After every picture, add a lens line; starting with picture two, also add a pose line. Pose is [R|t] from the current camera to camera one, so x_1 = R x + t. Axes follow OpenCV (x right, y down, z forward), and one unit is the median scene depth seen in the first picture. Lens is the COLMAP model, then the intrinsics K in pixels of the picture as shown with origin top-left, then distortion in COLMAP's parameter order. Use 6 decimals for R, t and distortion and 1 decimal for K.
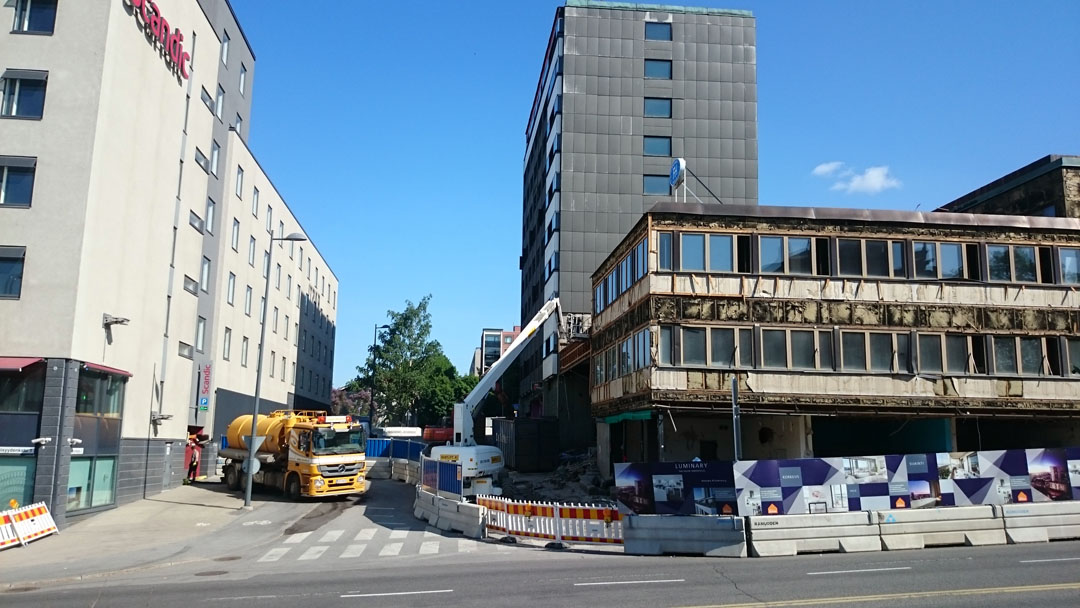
lens RADIAL K [[845.7, 0, 526.3], [0, 845.7, 318.4], [0, 0, 1]] dist [0.084502, -0.153091]
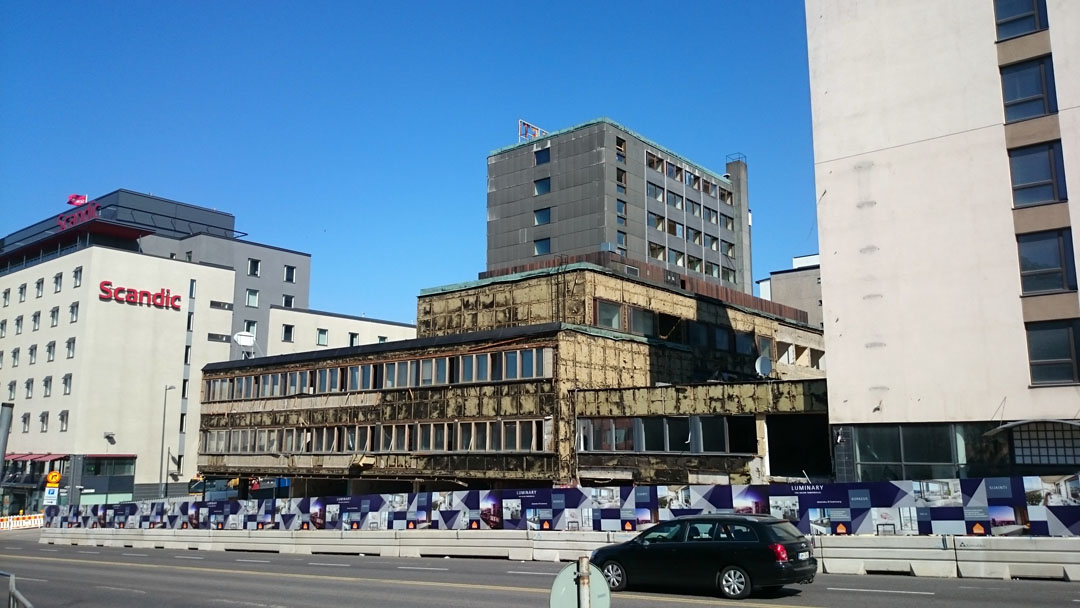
lens RADIAL K [[840.5, 0, 516.3], [0, 840.5, 304.2], [0, 0, 1]] dist [0.208881, -0.332871]
pose [[0.698789, -0.136064, -0.702268, 1.995152], [0.111270, 0.990469, -0.081184, -0.037922], [0.706621, -0.021411, 0.707269, 0.139824]]
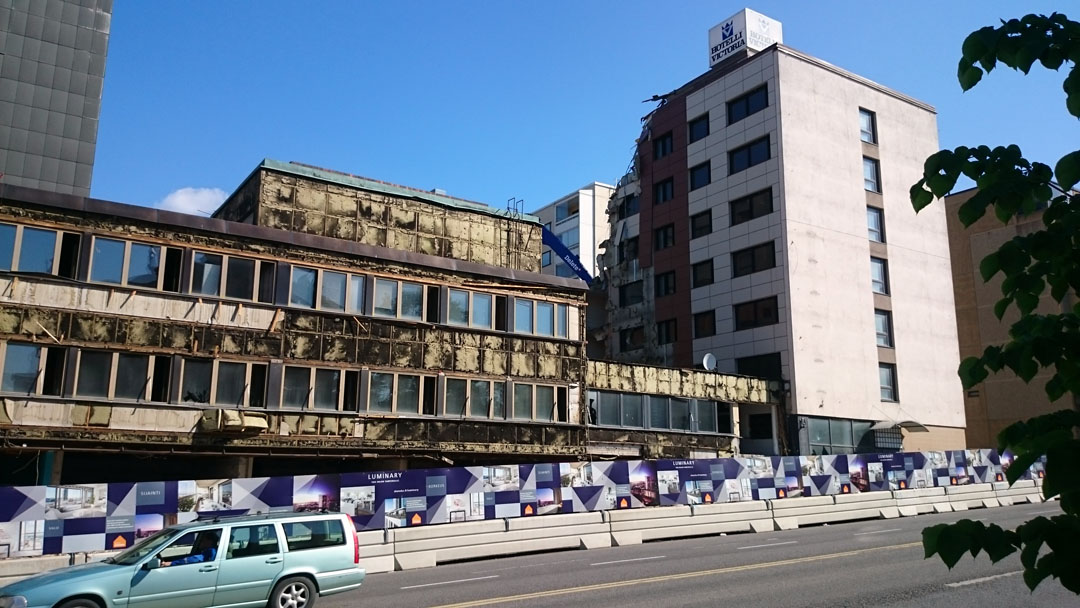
lens RADIAL K [[861.6, 0, 544.1], [0, 861.6, 305.1], [0, 0, 1]] dist [0.220008, -0.536421]
pose [[0.885128, 0.087329, 0.457080, 0.557576], [-0.061525, 0.995572, -0.071071, 0.011503], [-0.461262, 0.034786, 0.886582, 0.073474]]
